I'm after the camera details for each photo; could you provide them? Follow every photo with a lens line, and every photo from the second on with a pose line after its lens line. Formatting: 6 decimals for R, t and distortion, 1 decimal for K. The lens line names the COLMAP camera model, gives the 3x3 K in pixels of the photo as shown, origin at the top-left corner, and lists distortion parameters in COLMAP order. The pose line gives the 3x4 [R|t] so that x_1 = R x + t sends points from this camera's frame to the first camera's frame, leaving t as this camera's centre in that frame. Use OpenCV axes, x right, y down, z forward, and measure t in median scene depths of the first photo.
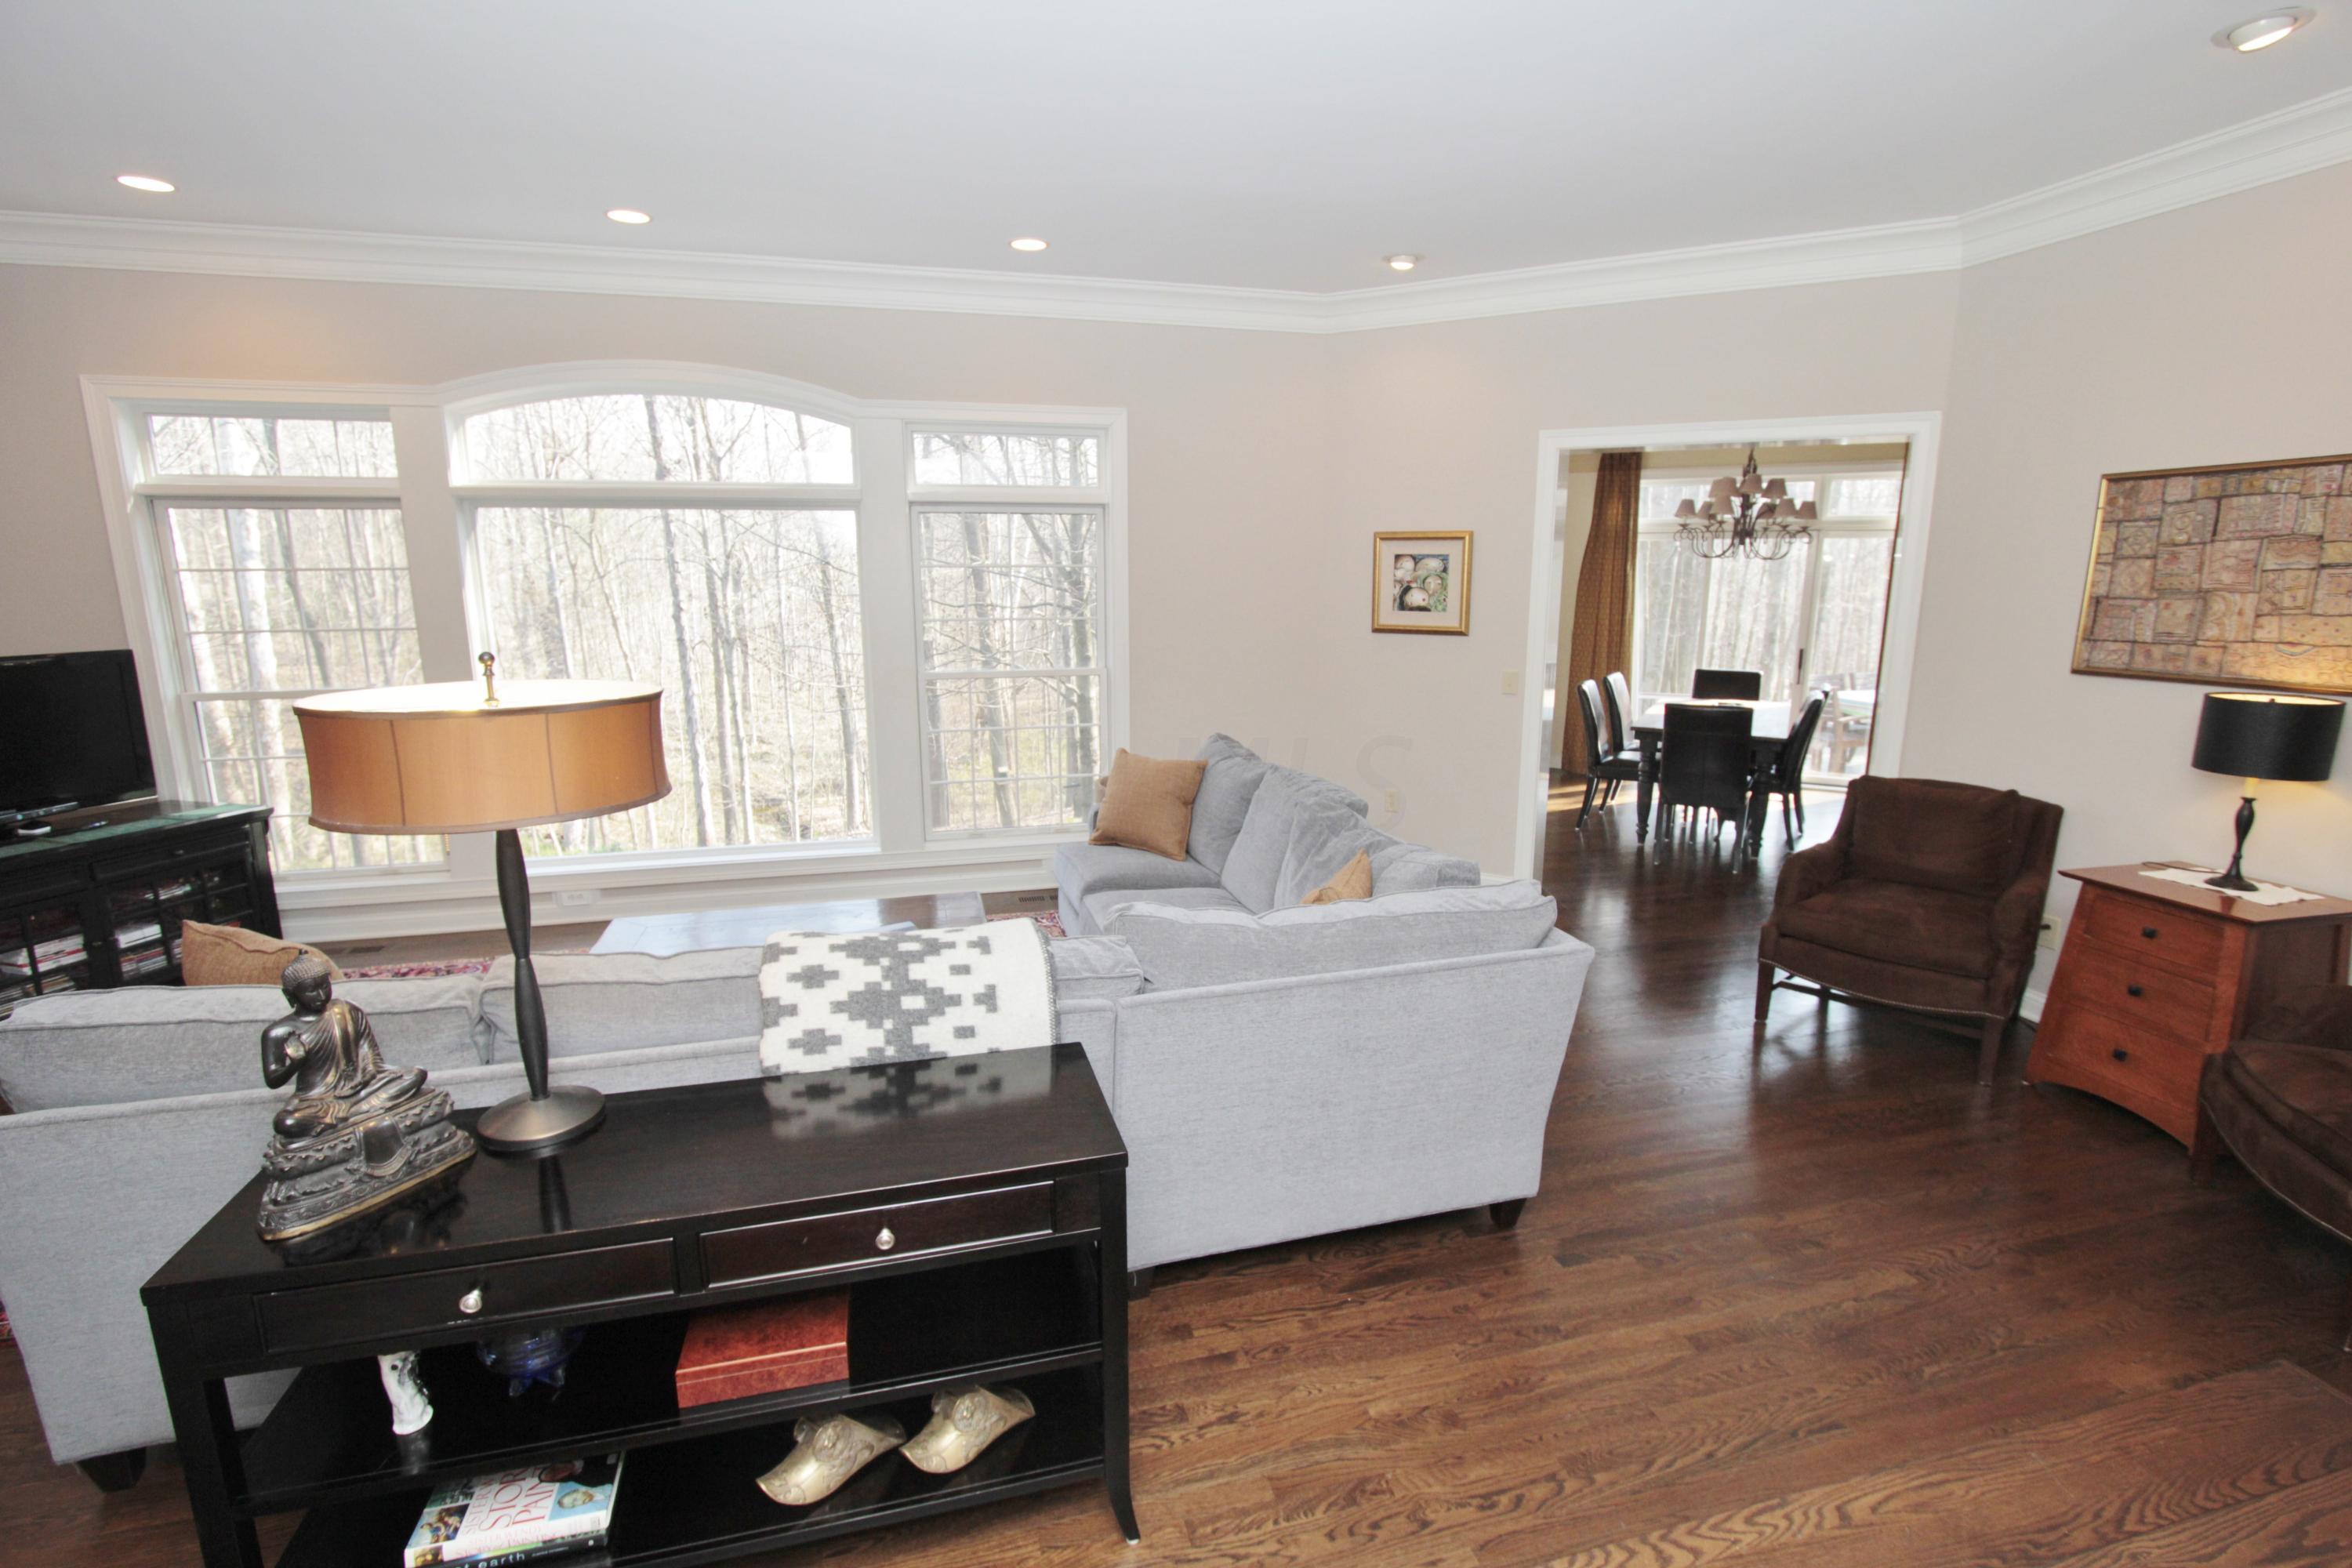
lens RADIAL K [[1077.2, 0, 1189.8], [0, 1077.2, 790.3], [0, 0, 1]] dist [-0.025554, 0.006983]
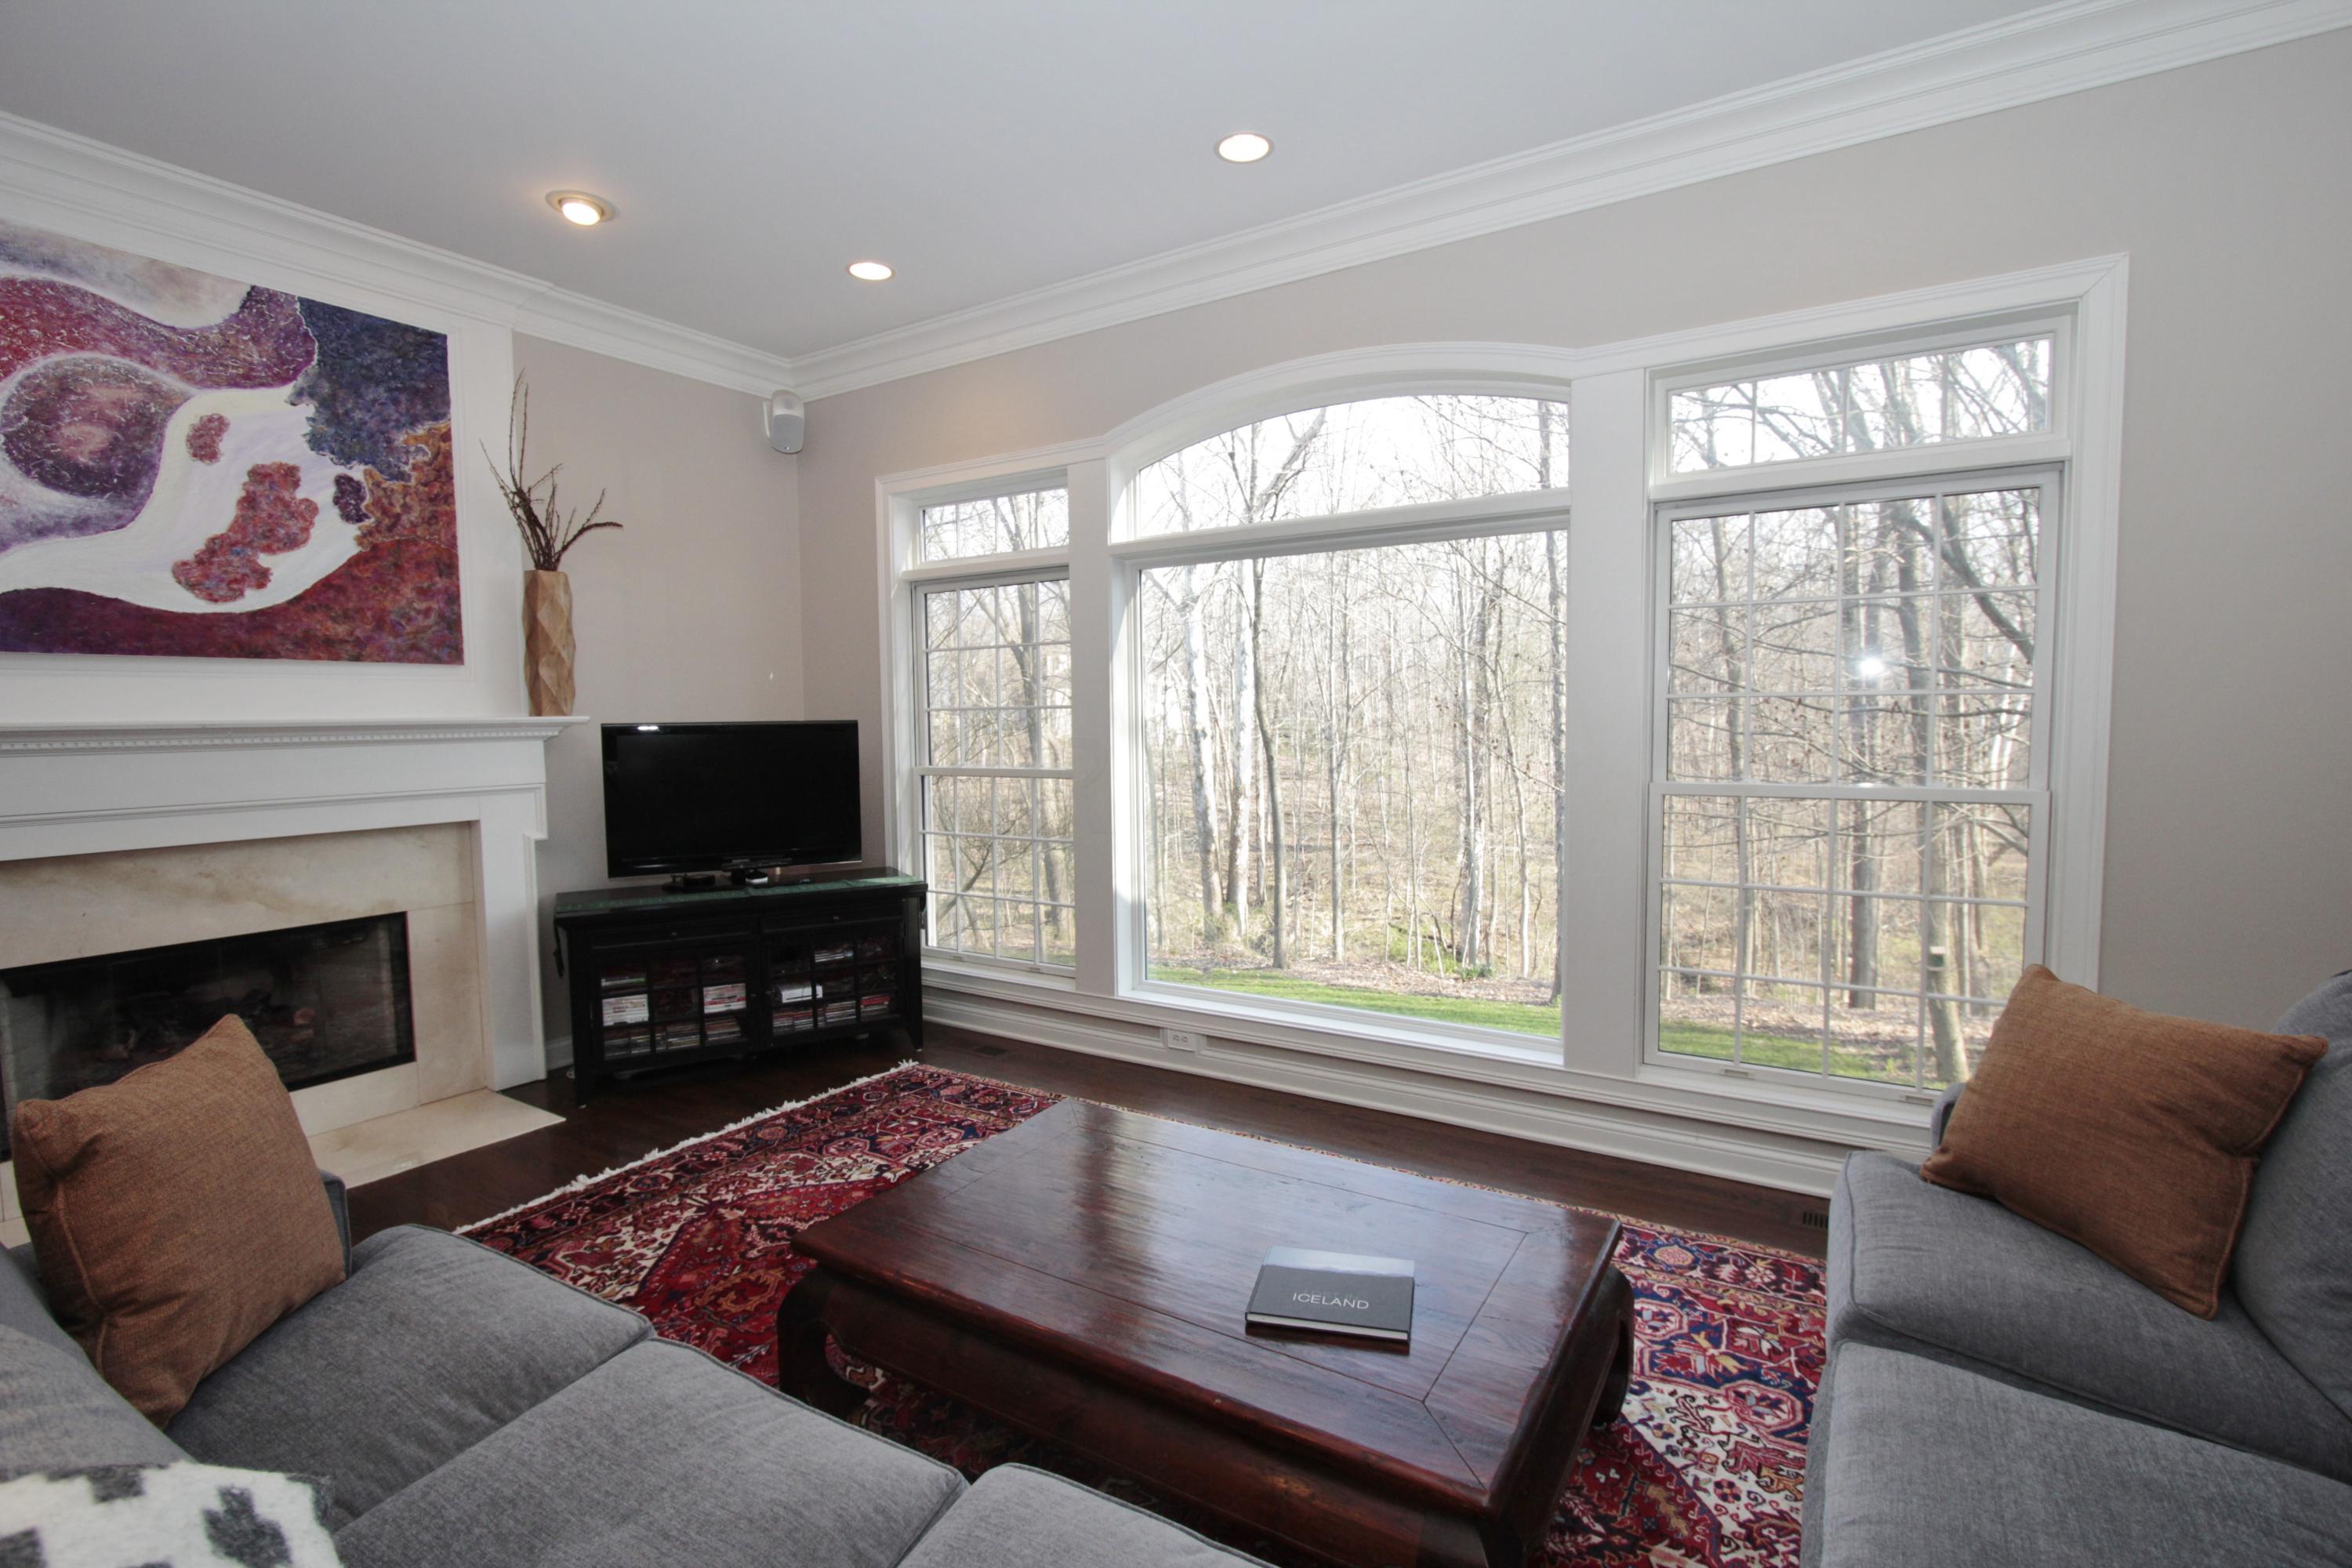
lens RADIAL K [[1077.2, 0, 1189.8], [0, 1077.2, 790.3], [0, 0, 1]] dist [-0.025554, 0.006983]
pose [[0.682714, 0.043862, -0.729368, 0.010538], [-0.135586, 0.988466, -0.067470, -0.034213], [0.717996, 0.144955, 0.680786, 0.480130]]
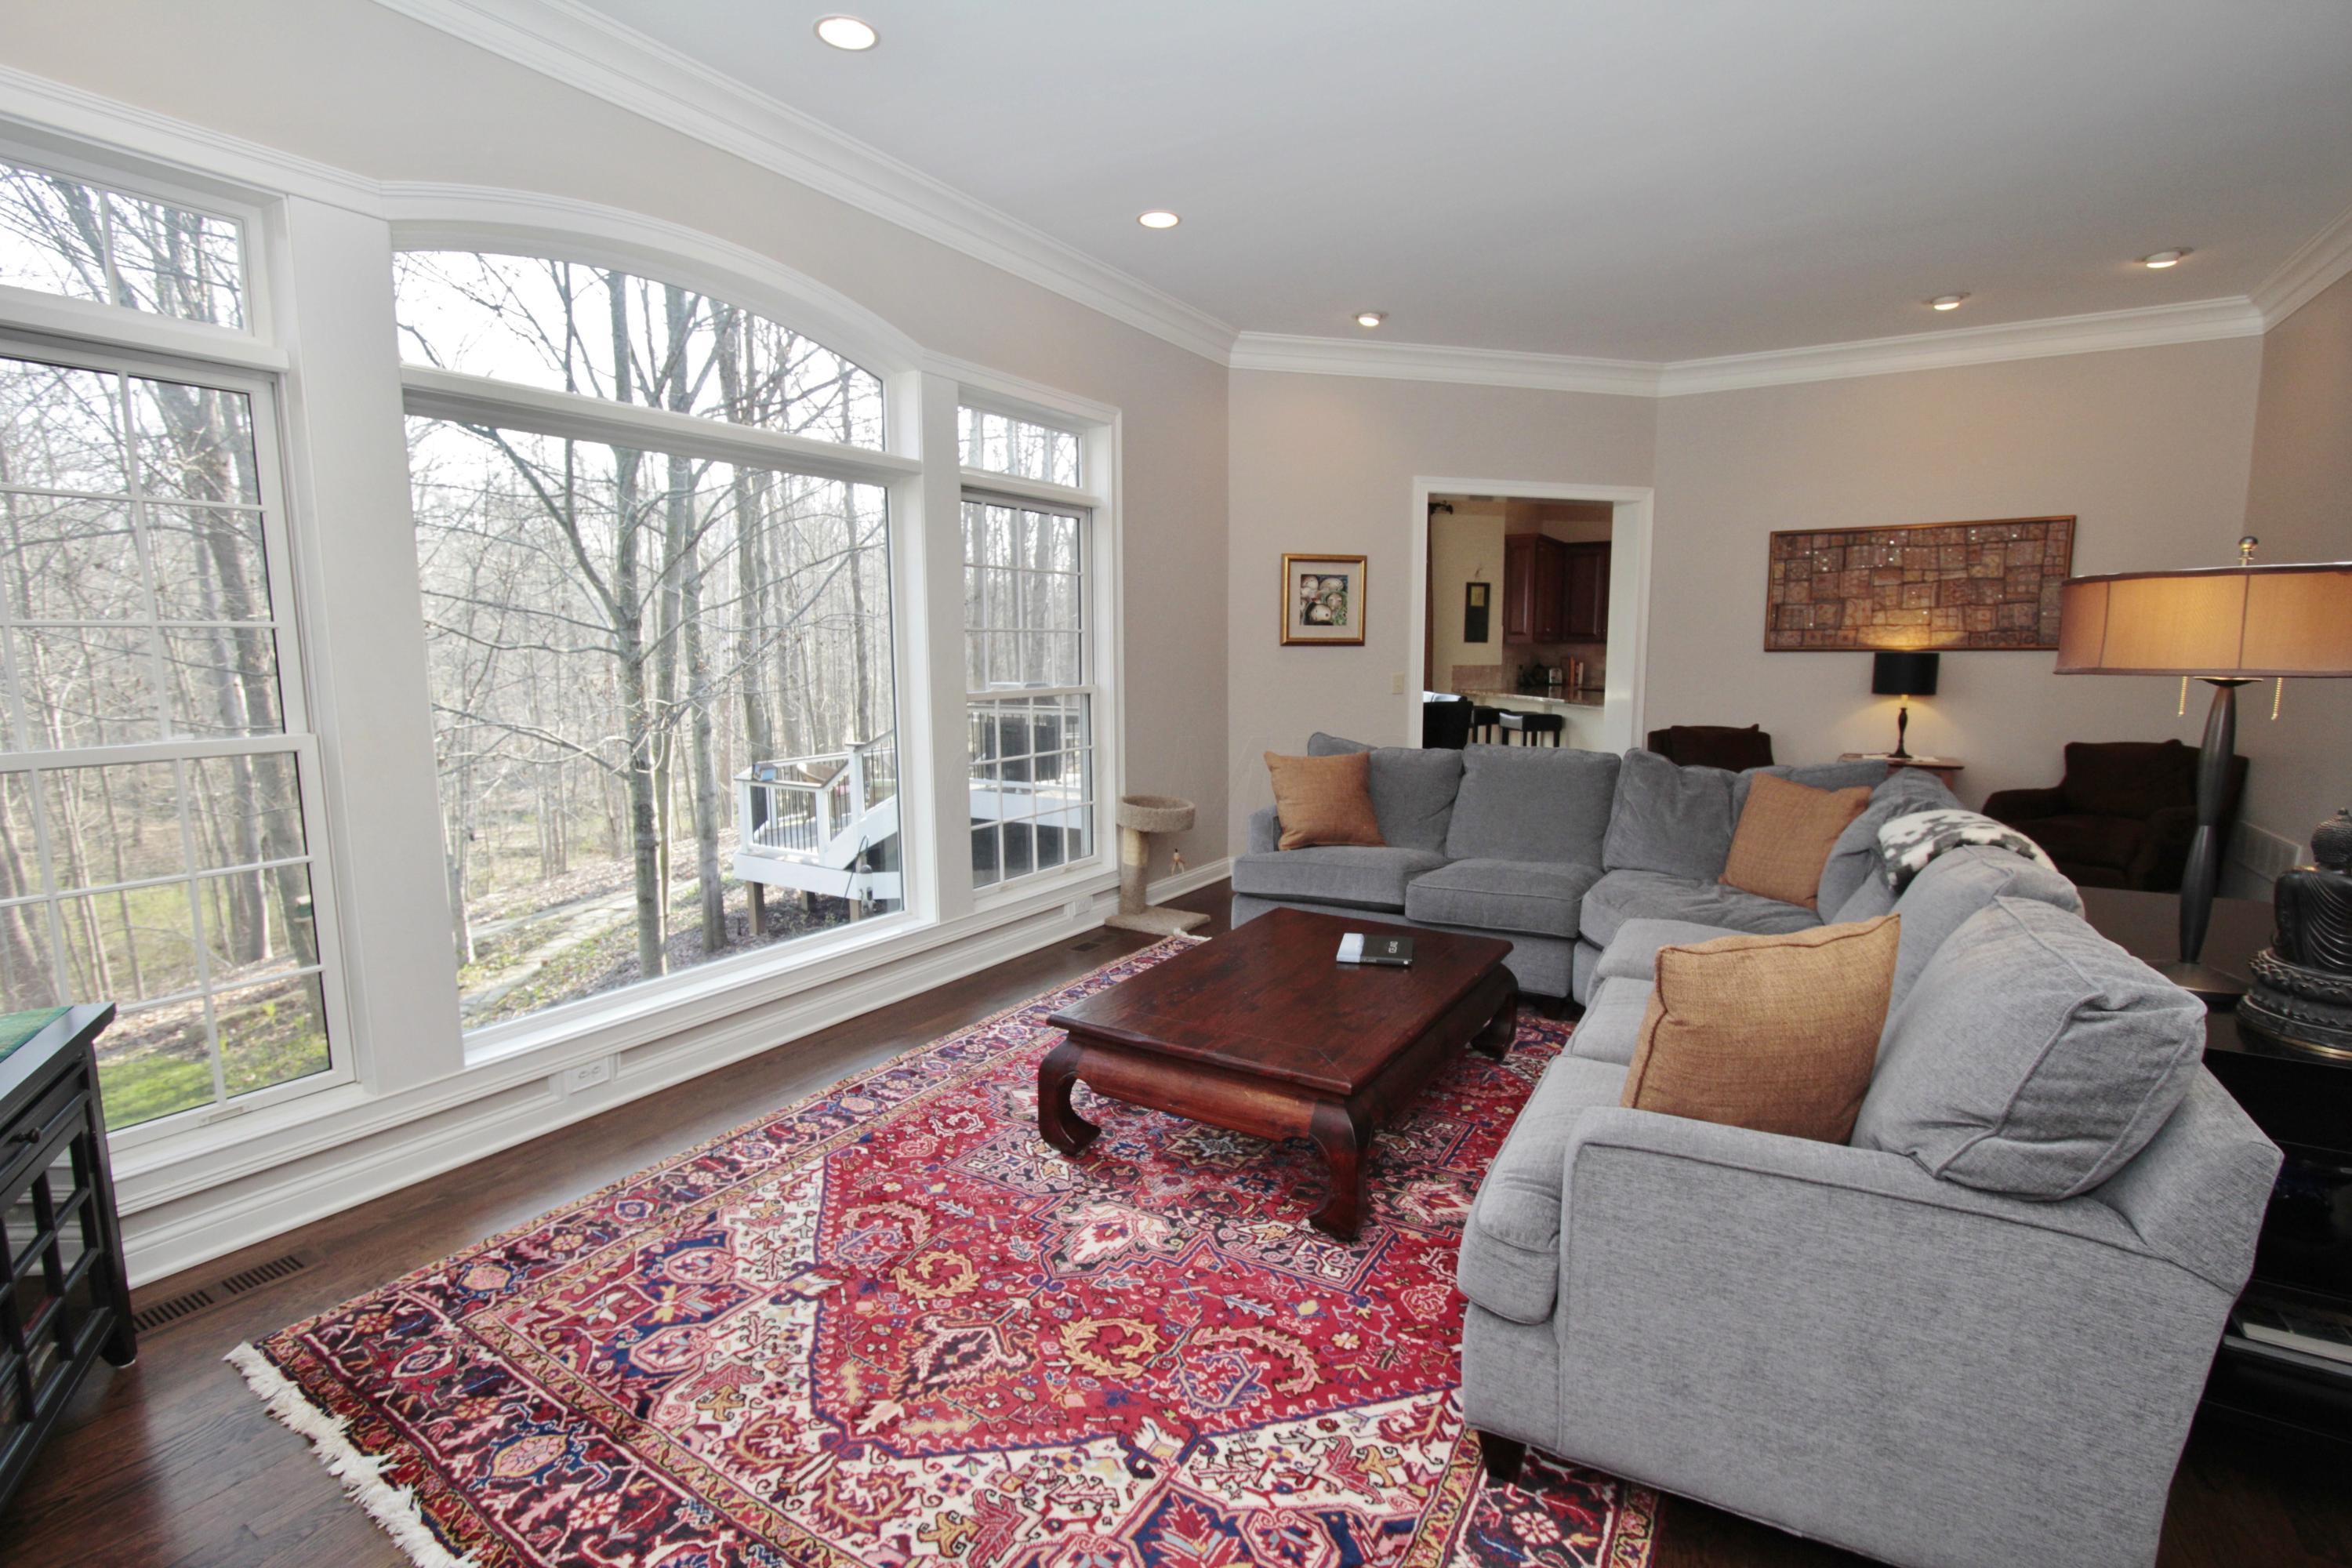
lens RADIAL K [[1077.2, 0, 1189.8], [0, 1077.2, 790.3], [0, 0, 1]] dist [-0.025554, 0.006983]
pose [[0.723408, -0.096699, 0.683615, -0.811729], [0.140513, 0.990041, -0.008648, -0.006531], [-0.675971, 0.102313, 0.729791, 0.350255]]
